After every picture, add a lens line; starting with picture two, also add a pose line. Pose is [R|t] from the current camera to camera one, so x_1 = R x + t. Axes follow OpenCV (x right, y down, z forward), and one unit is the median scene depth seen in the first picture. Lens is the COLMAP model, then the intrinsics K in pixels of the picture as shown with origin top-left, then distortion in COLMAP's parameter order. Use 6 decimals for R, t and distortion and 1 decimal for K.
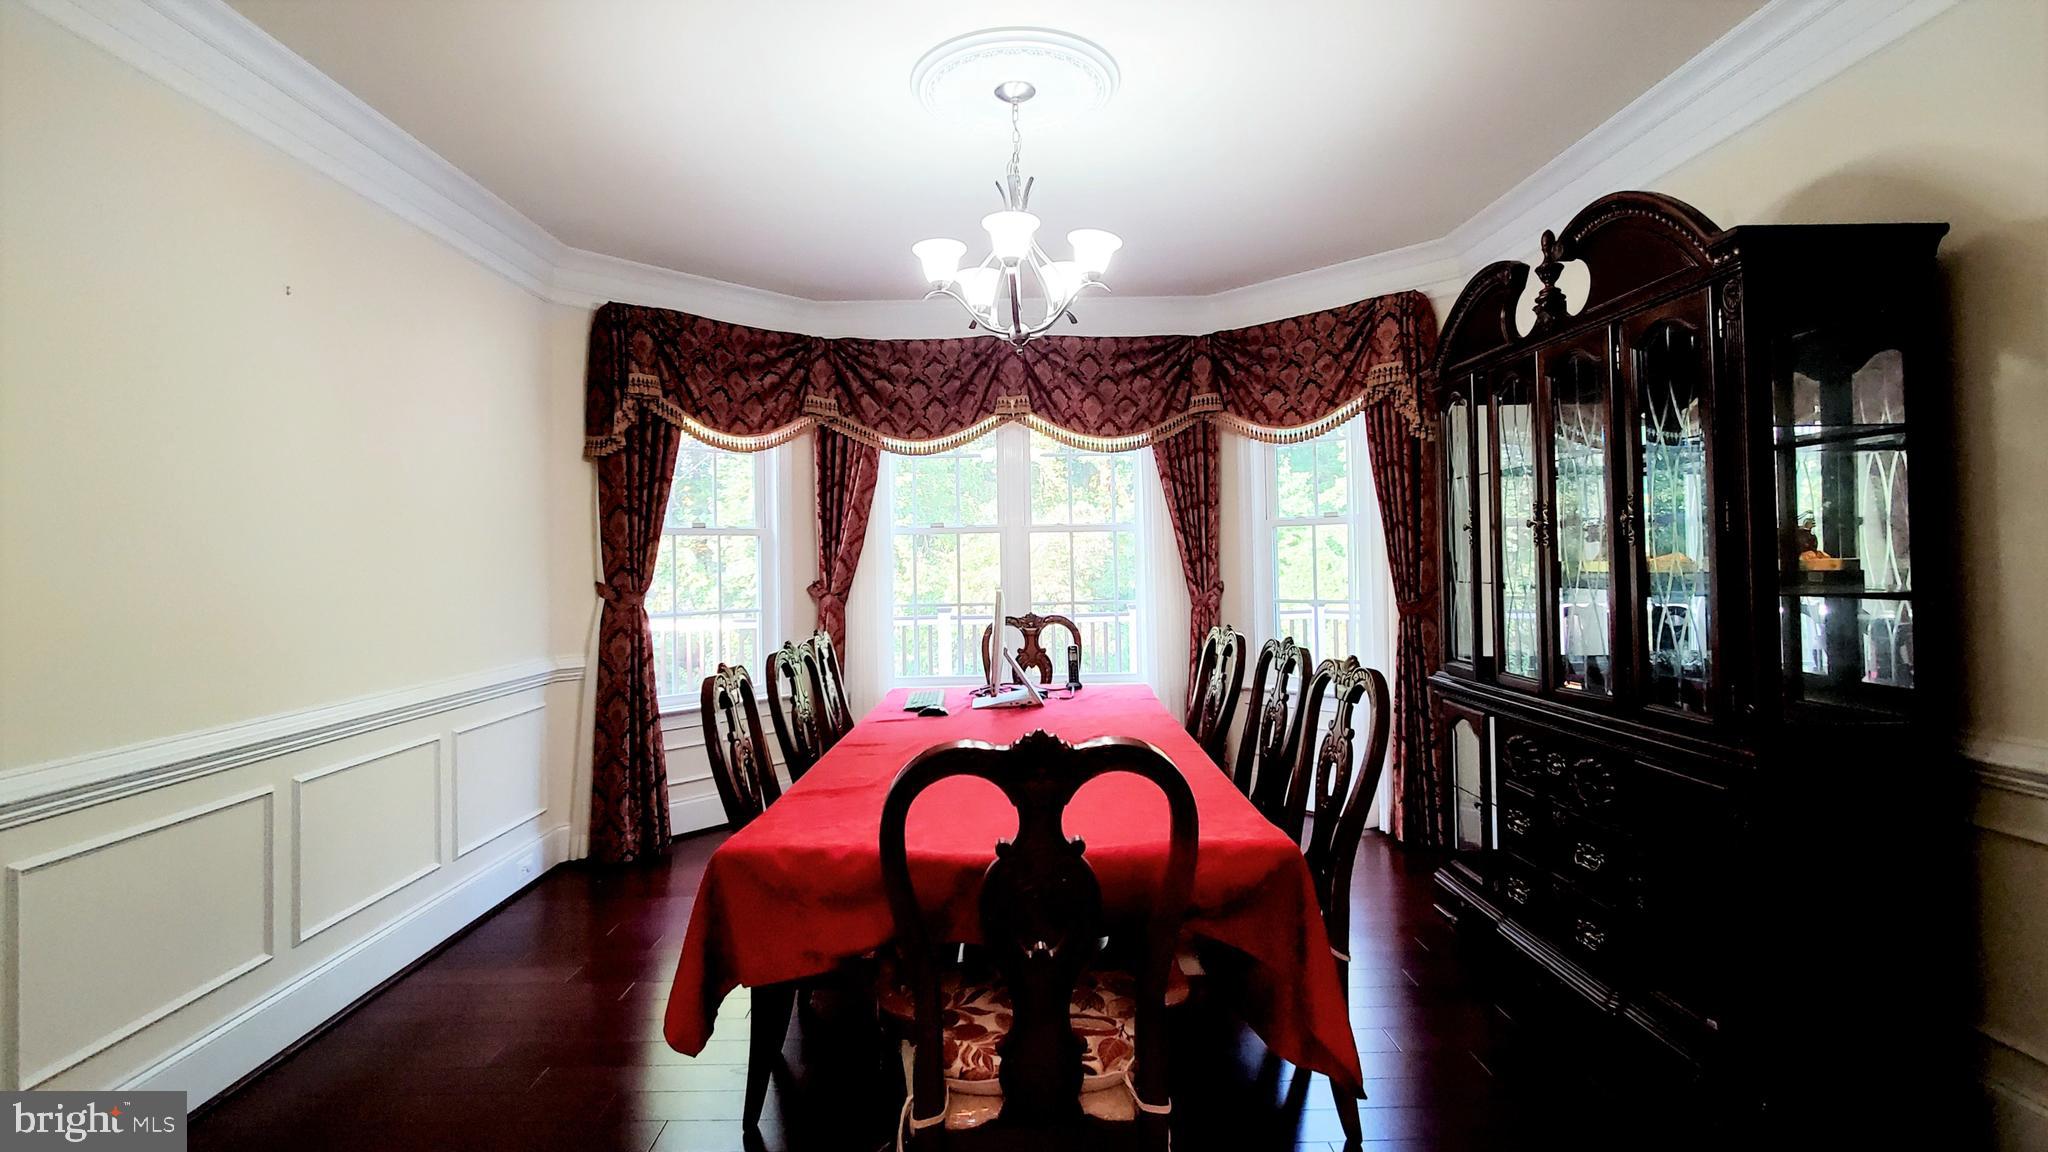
lens RADIAL K [[860.1, 0, 1018.3], [0, 860.1, 552.5], [0, 0, 1]] dist [-0.002456, 0.000497]
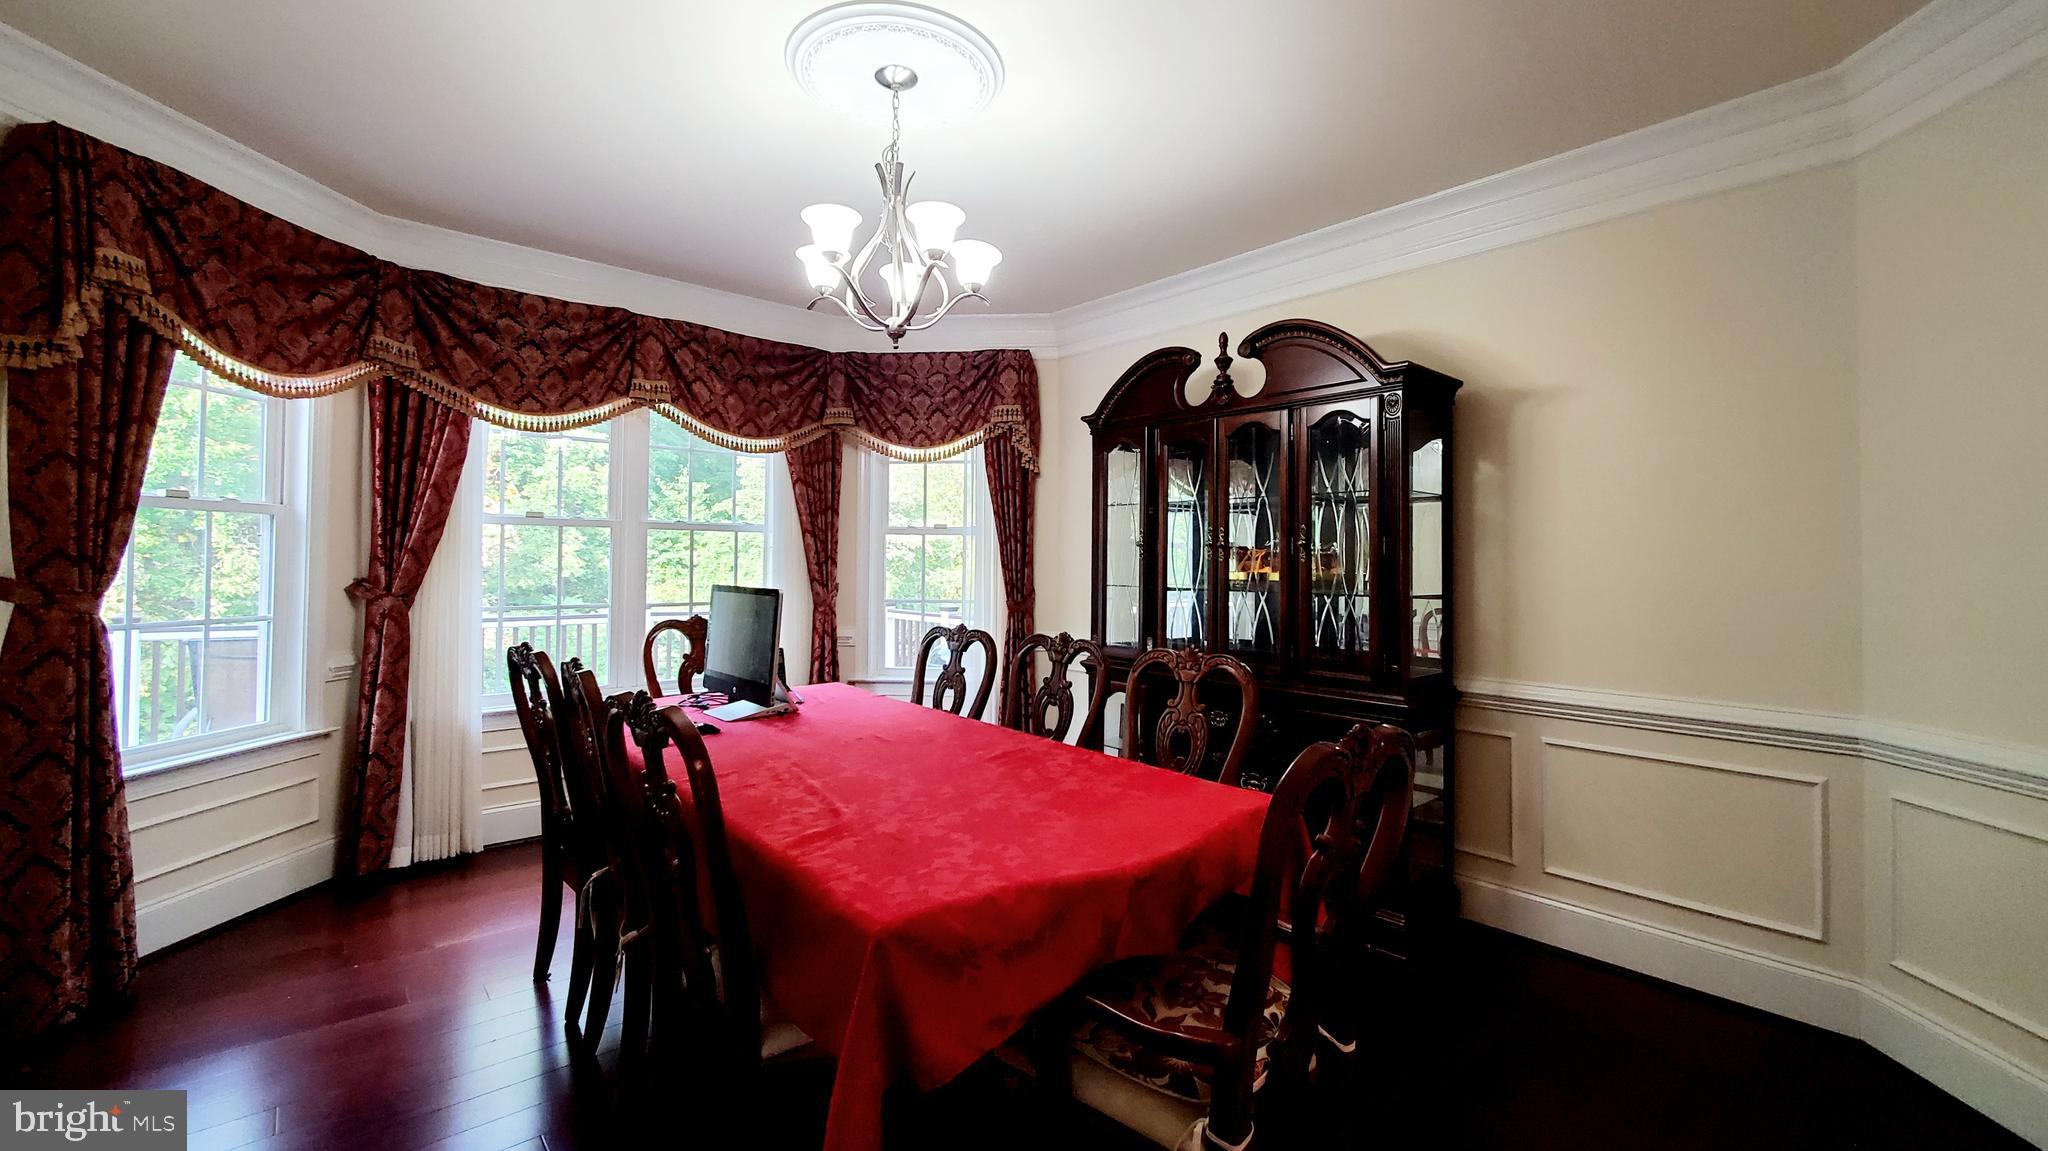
lens RADIAL K [[770.1, 0, 1023.2], [0, 770.1, 558.4], [0, 0, 1]] dist [0.001369, 0.000691]
pose [[0.797762, 0.028255, 0.602310, -0.194987], [-0.029611, 0.999532, -0.007668, 0.003940], [-0.602245, -0.011718, 0.798226, 0.107074]]
